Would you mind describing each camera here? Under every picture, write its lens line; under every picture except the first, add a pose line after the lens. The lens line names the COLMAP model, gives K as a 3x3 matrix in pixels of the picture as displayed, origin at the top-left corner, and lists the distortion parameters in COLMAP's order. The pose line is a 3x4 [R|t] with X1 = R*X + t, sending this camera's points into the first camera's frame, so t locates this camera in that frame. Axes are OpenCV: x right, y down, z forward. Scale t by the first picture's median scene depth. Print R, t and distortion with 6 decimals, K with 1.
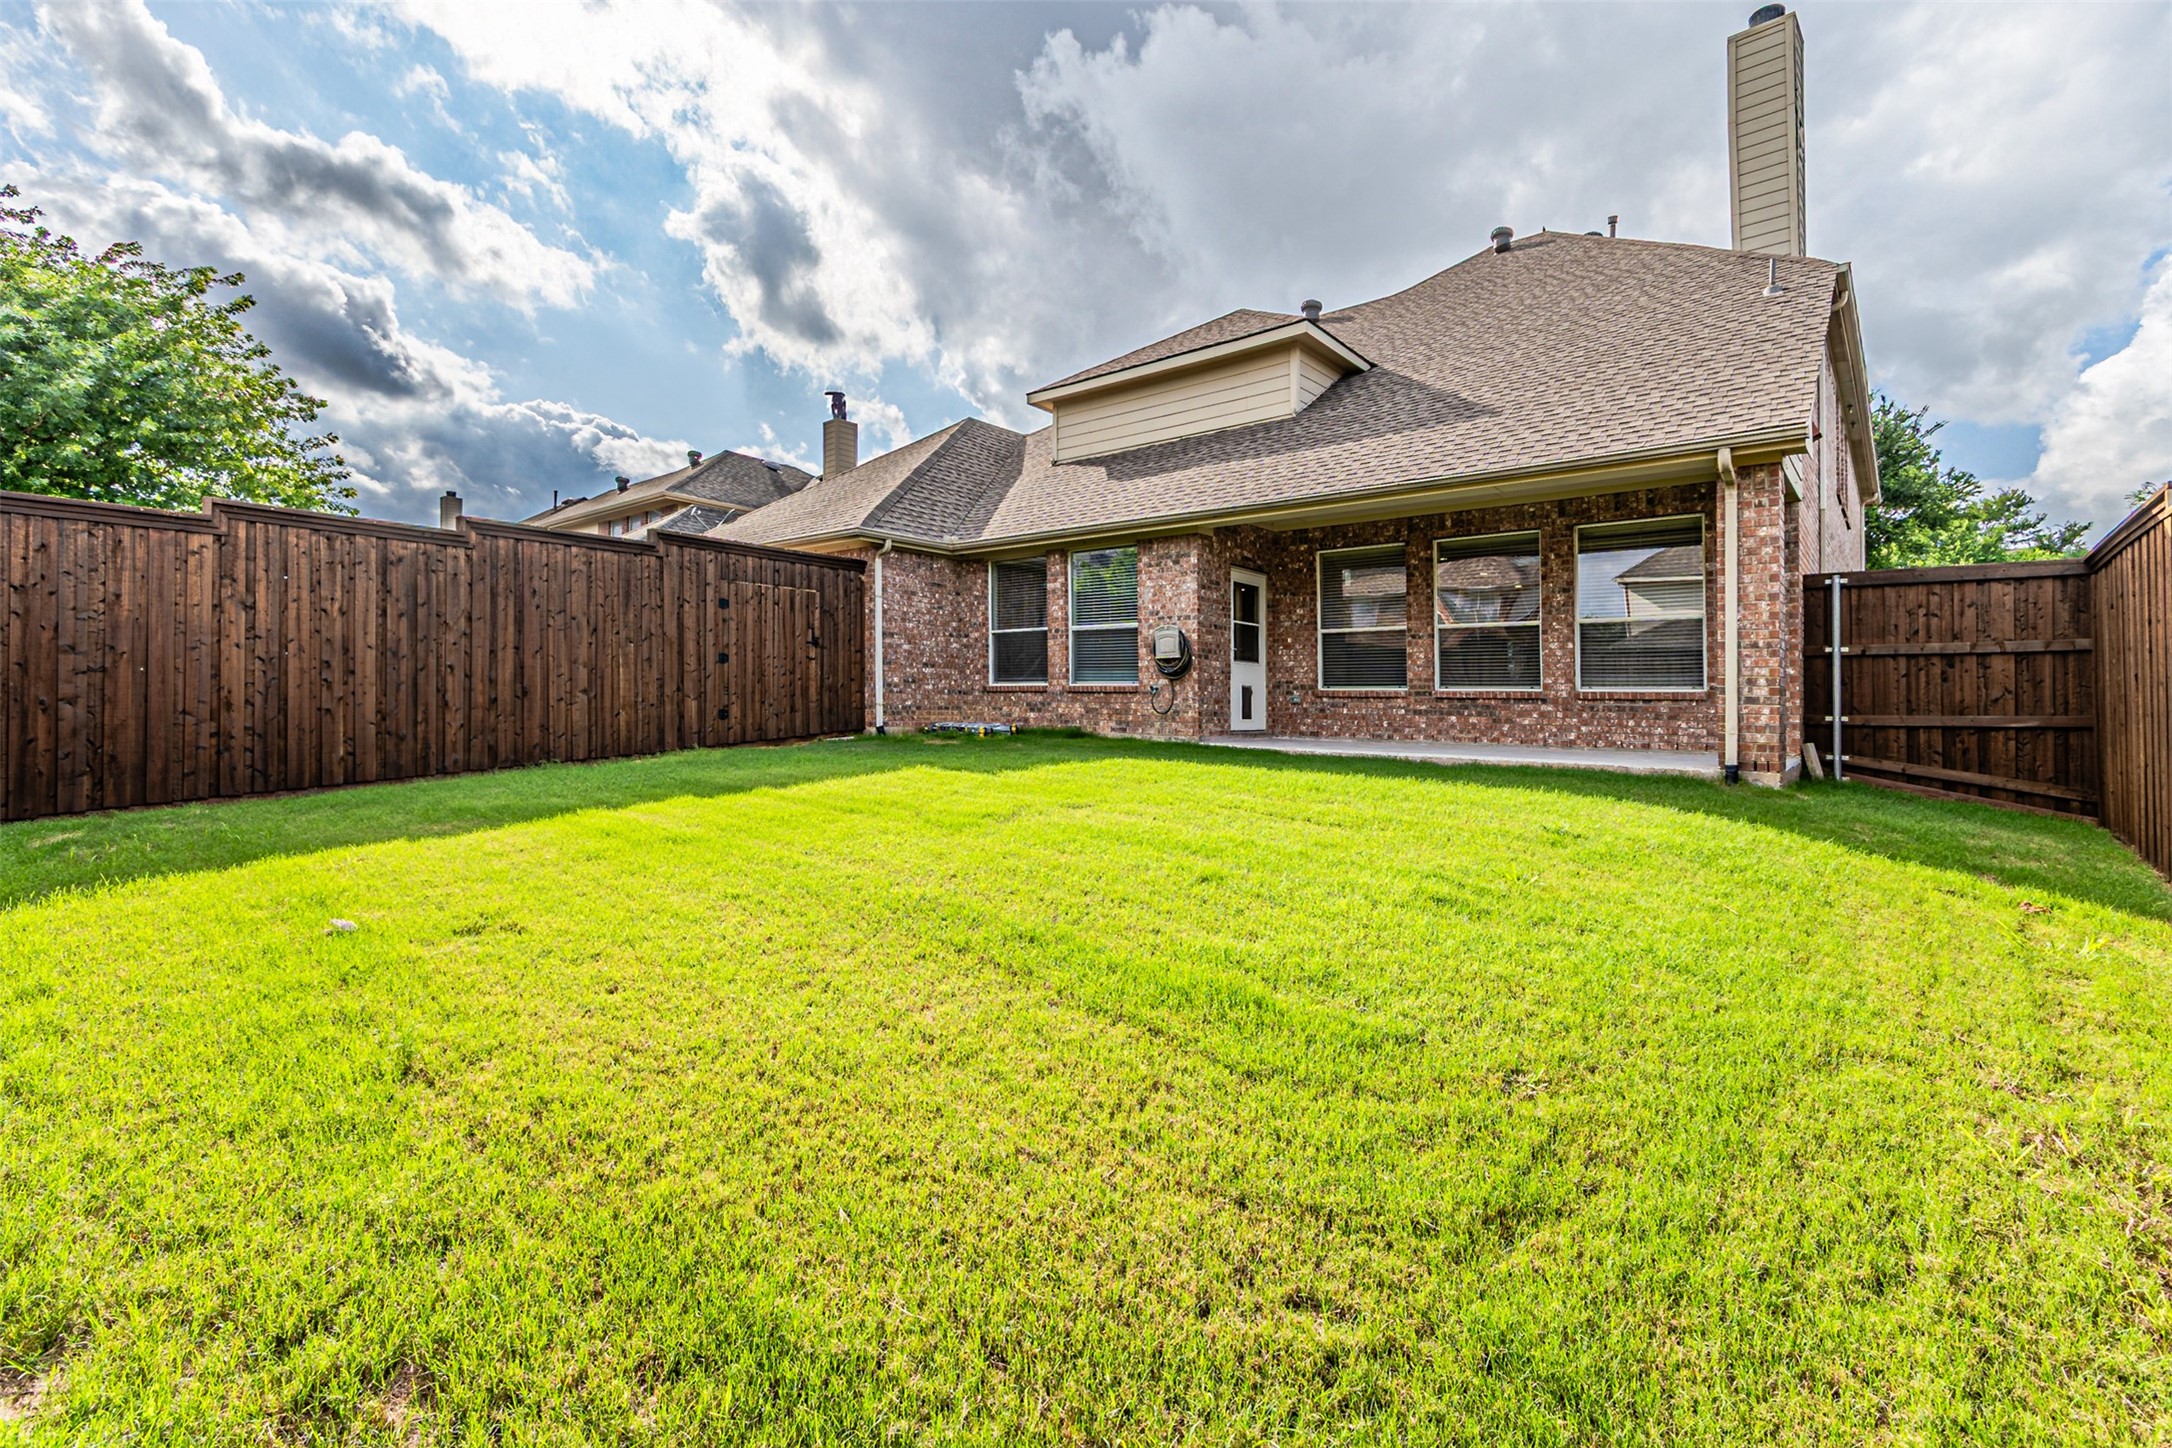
lens RADIAL K [[944.9, 0, 1087.3], [0, 944.9, 714.2], [0, 0, 1]] dist [0.003503, -0.000586]
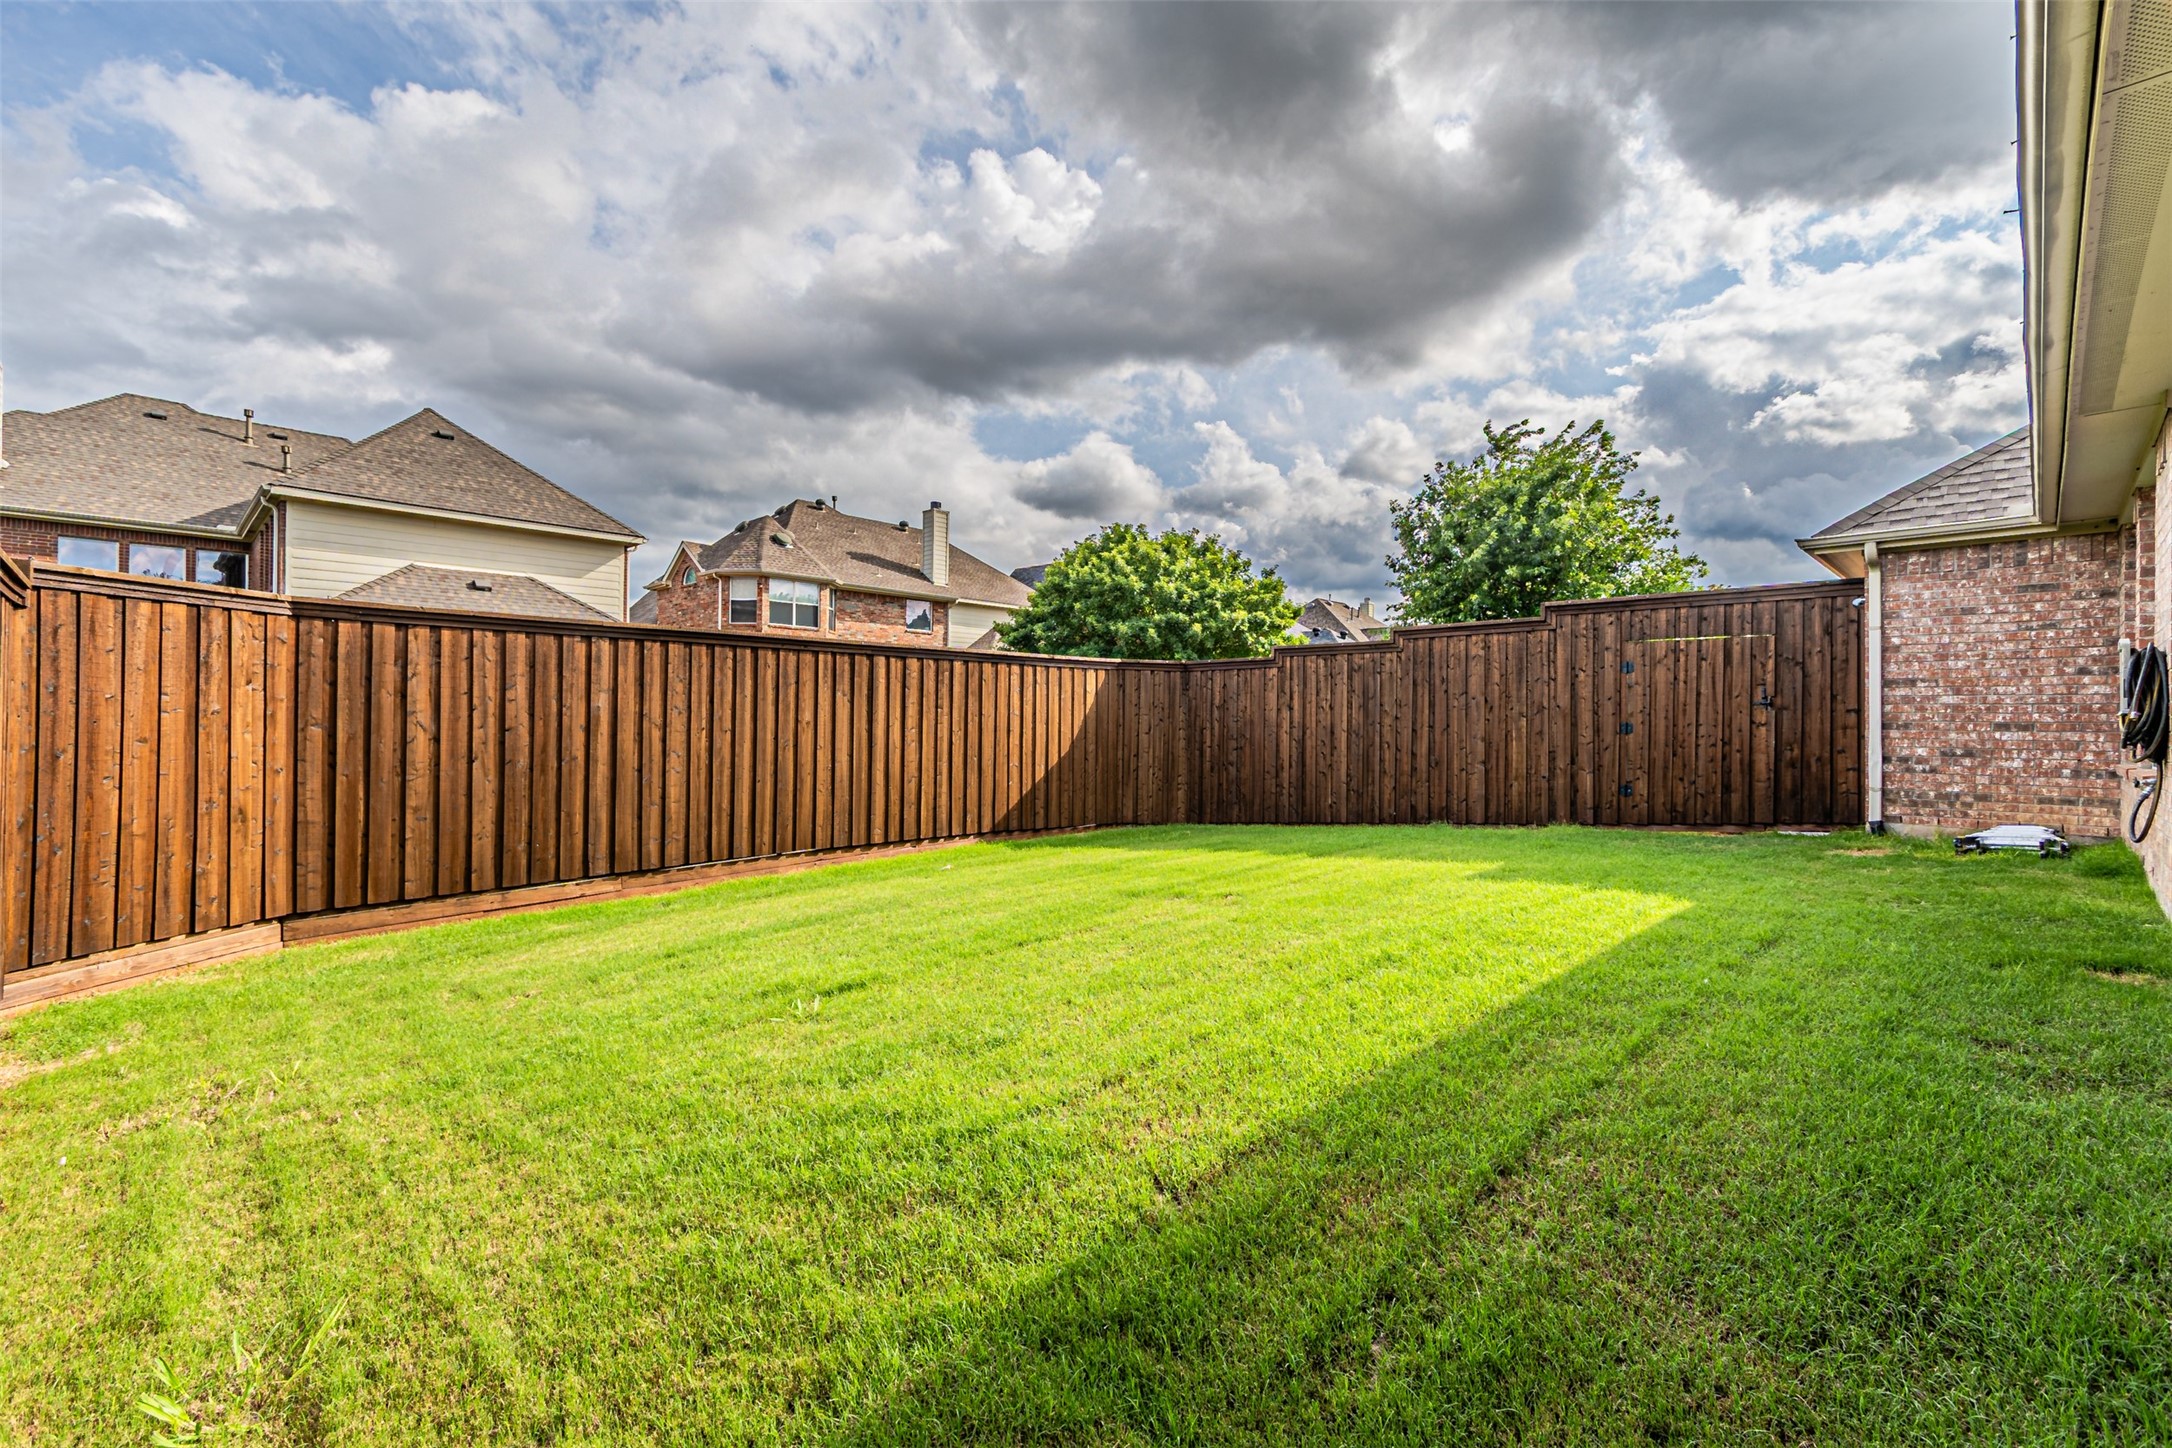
lens RADIAL K [[944.9, 0, 1101.8], [0, 944.9, 721.1], [0, 0, 1]] dist [0.003503, -0.000586]
pose [[-0.069515, -0.001036, -0.997580, 0.580609], [-0.003087, 0.999995, -0.000823, -0.067178], [0.997576, 0.003022, -0.069518, 0.593773]]
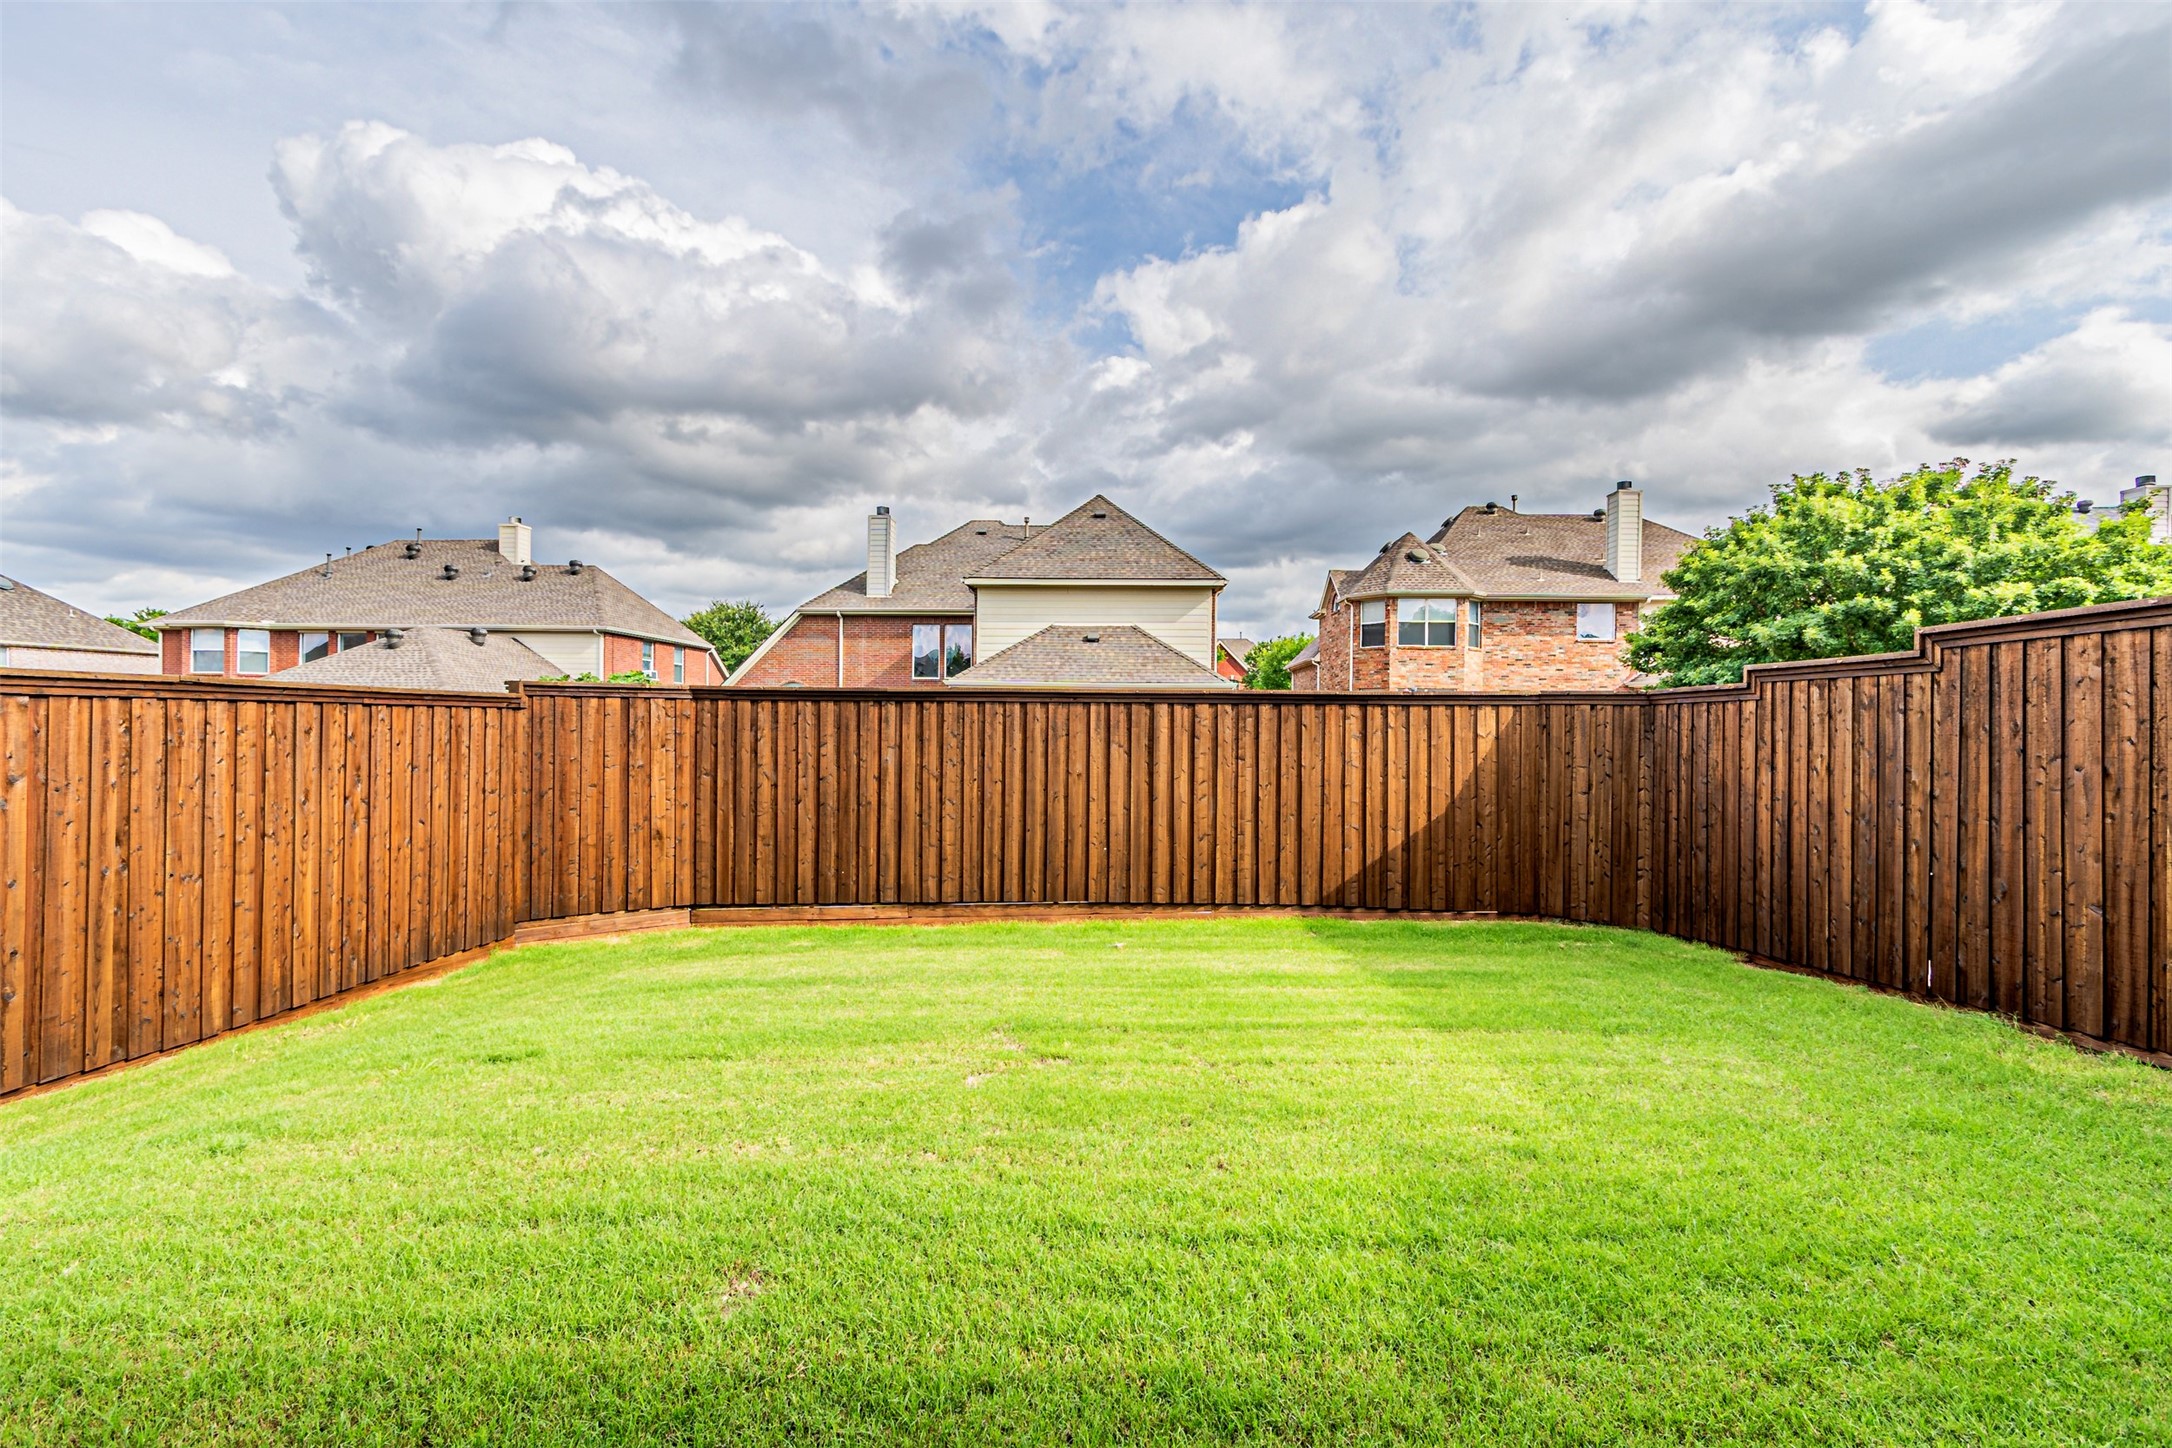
lens RADIAL K [[944.9, 0, 1093.7], [0, 944.9, 721.9], [0, 0, 1]] dist [0.003503, -0.000586]
pose [[-0.783684, -0.008414, -0.621103, 0.217179], [-0.004869, 0.999961, -0.007404, -0.113483], [0.621141, -0.002778, -0.783694, 1.006554]]
